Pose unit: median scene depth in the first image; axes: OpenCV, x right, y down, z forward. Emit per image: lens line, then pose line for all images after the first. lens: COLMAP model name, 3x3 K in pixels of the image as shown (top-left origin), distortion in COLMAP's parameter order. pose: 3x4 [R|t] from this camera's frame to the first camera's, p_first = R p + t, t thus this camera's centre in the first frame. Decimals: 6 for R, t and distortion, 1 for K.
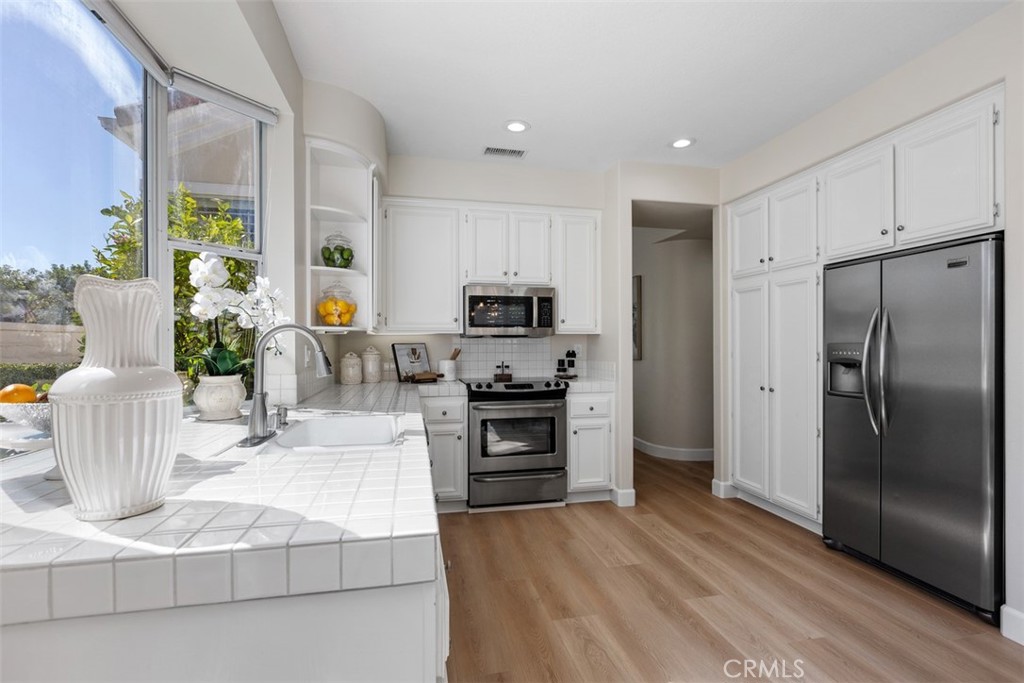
lens RADIAL K [[484.7, 0, 502.6], [0, 484.7, 346.7], [0, 0, 1]] dist [-0.008574, 0.000673]
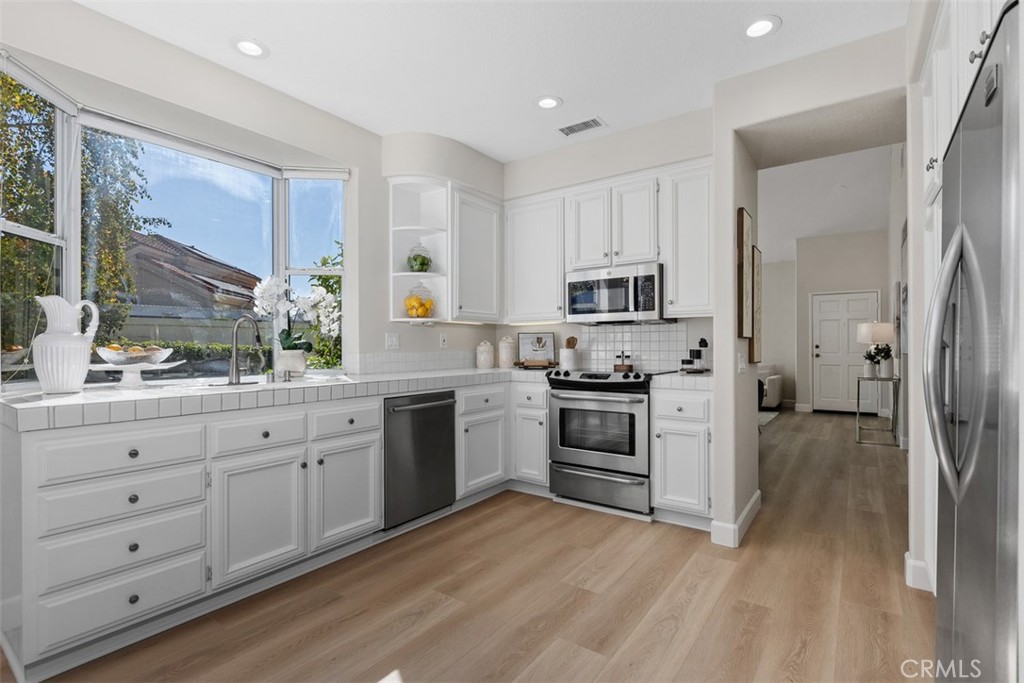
lens RADIAL K [[484.7, 0, 510.1], [0, 484.7, 347.8], [0, 0, 1]] dist [-0.008574, 0.000673]
pose [[0.659937, 0.003322, -0.751314, 0.623839], [-0.001762, 0.999994, 0.002874, 0.025514], [0.751319, -0.000573, 0.659939, 0.274088]]
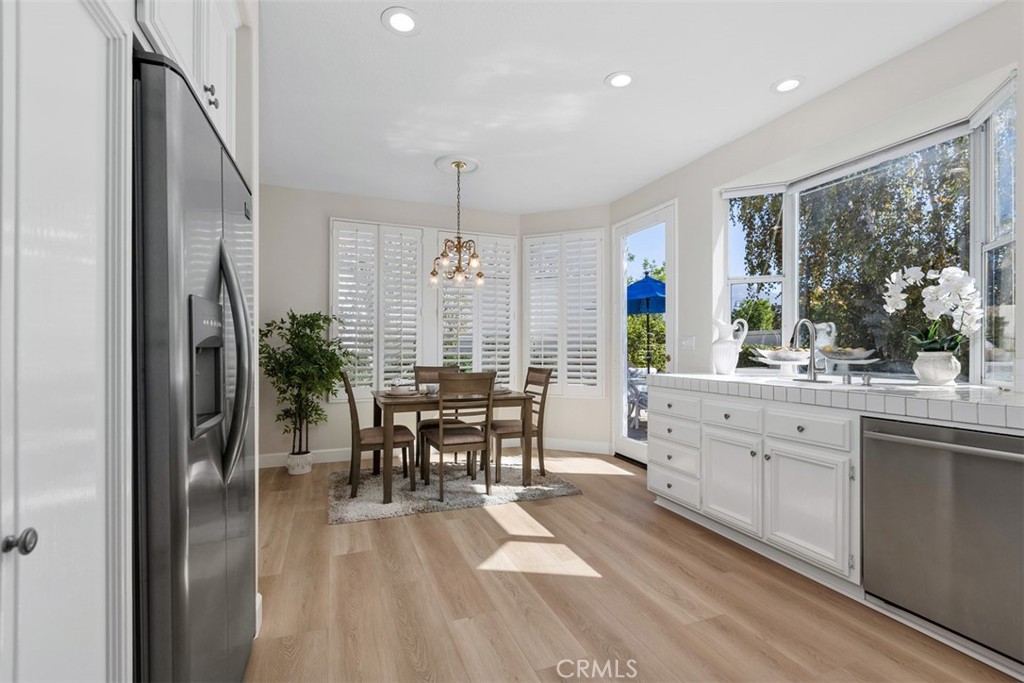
lens RADIAL K [[455.2, 0, 516.5], [0, 455.2, 347.4], [0, 0, 1]] dist [-0.002278, -0.001407]
pose [[-0.987287, -0.001165, -0.158941, 0.406620], [-0.001897, 0.999988, 0.004453, 0.023949], [0.158934, 0.004698, -0.987278, 1.136791]]
